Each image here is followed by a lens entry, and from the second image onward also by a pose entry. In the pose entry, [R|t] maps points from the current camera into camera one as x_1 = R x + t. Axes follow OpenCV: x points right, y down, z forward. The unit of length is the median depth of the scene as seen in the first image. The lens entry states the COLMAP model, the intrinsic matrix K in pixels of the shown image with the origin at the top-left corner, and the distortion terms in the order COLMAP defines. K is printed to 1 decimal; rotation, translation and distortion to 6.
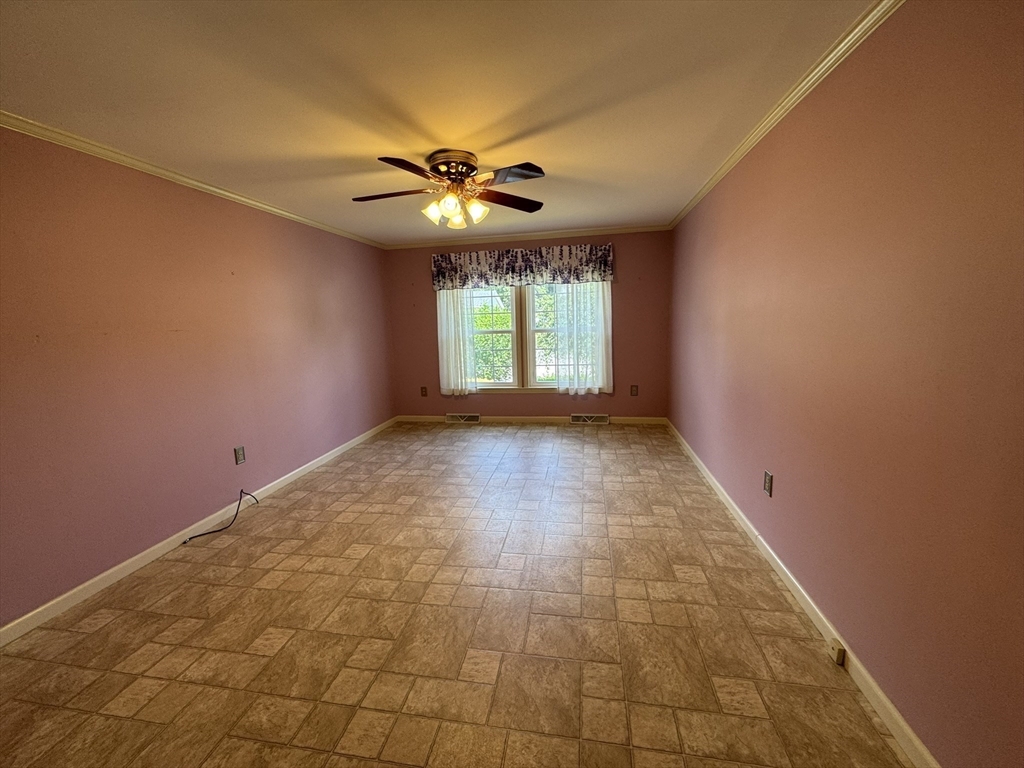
lens RADIAL K [[408.0, 0, 511.5], [0, 408.0, 382.0], [0, 0, 1]] dist [-0.003862, 0.000361]
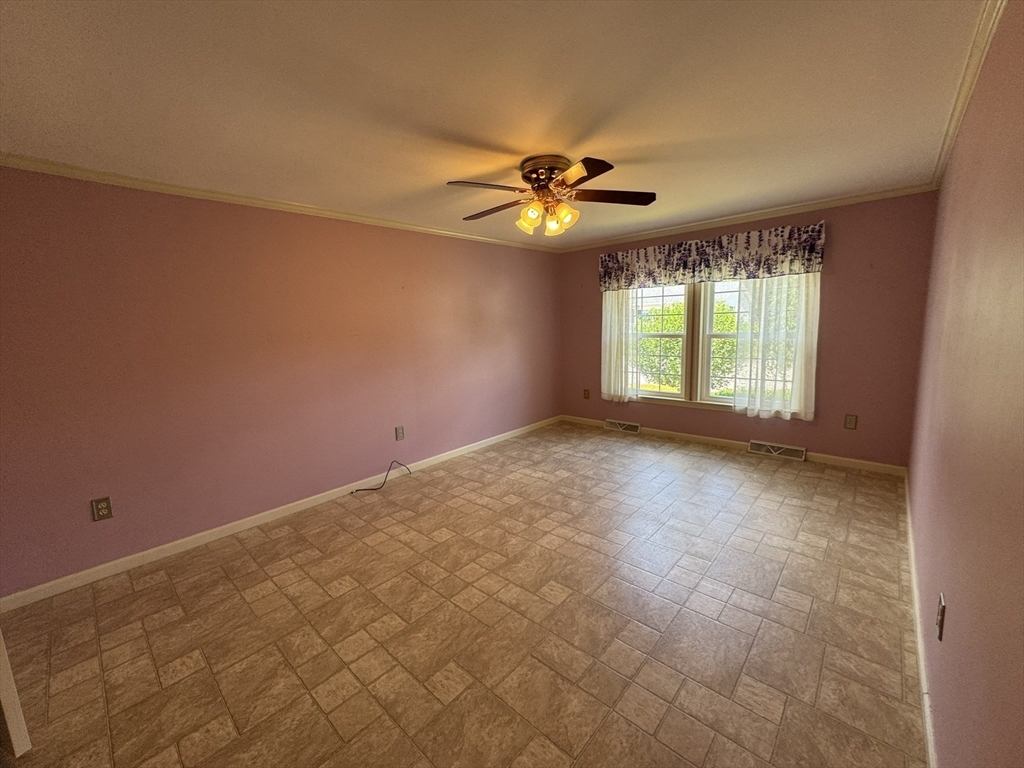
lens RADIAL K [[407.7, 0, 511.9], [0, 407.7, 381.6], [0, 0, 1]] dist [-0.005851, 0.000186]
pose [[0.844633, 0.082339, -0.528975, 0.231534], [-0.075521, 0.996546, 0.034532, -0.040702], [0.529992, 0.010782, 0.847934, 0.096257]]
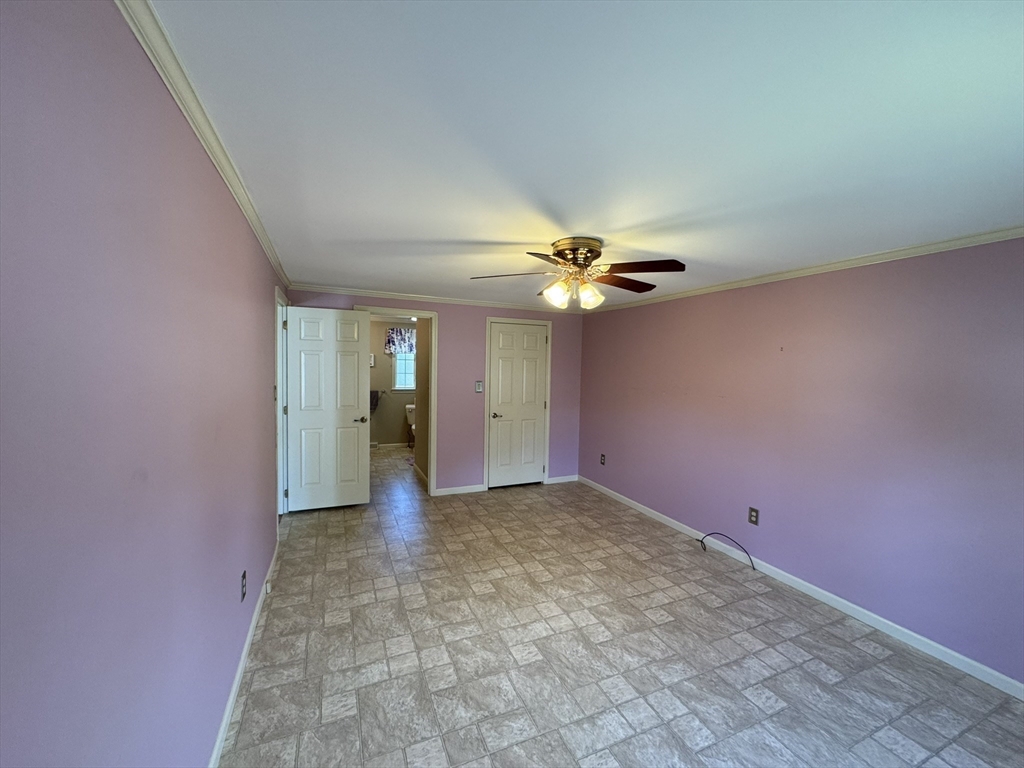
lens RADIAL K [[407.7, 0, 511.9], [0, 407.7, 381.6], [0, 0, 1]] dist [-0.005851, 0.000186]
pose [[-0.831606, 0.036989, -0.554133, 0.372254], [-0.083733, 0.978023, 0.190945, -0.266798], [0.549017, 0.205190, -0.810233, 1.206187]]
